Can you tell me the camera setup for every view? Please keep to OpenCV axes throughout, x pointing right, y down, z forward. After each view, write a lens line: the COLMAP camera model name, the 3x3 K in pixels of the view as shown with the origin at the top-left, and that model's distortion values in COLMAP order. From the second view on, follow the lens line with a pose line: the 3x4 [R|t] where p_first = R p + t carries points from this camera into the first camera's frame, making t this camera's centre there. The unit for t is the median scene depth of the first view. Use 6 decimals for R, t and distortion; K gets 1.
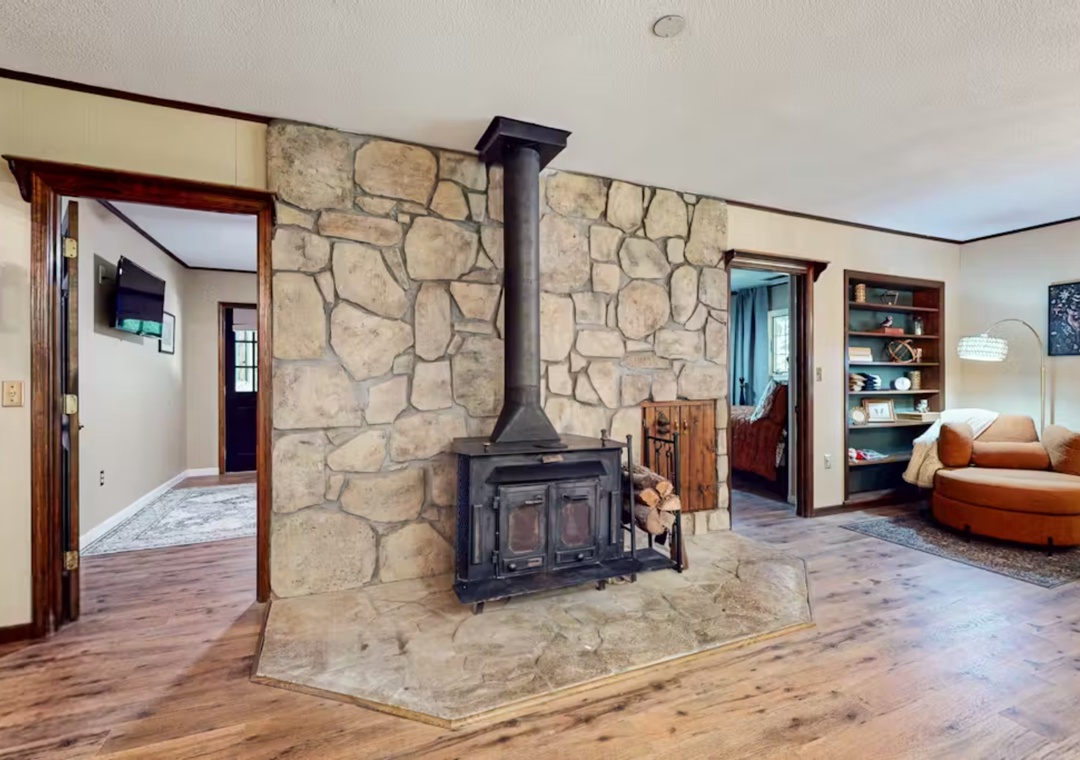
lens RADIAL K [[493.7, 0, 534.5], [0, 493.7, 380.7], [0, 0, 1]] dist [-0.000670, -0.002232]
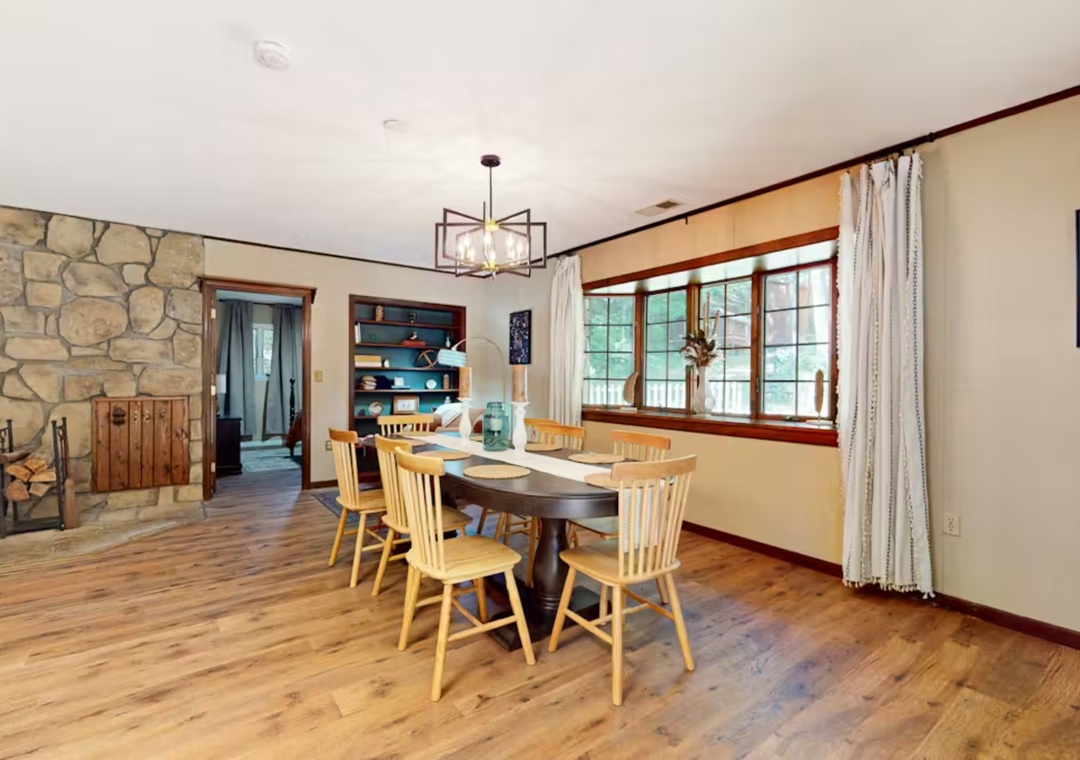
lens RADIAL K [[493.7, 0, 543.3], [0, 493.7, 379.4], [0, 0, 1]] dist [-0.000670, -0.002232]
pose [[0.967937, 0.007985, 0.251066, 0.983740], [-0.007676, 0.999968, -0.002209, -0.007370], [-0.251075, 0.000211, 0.967968, -0.451902]]
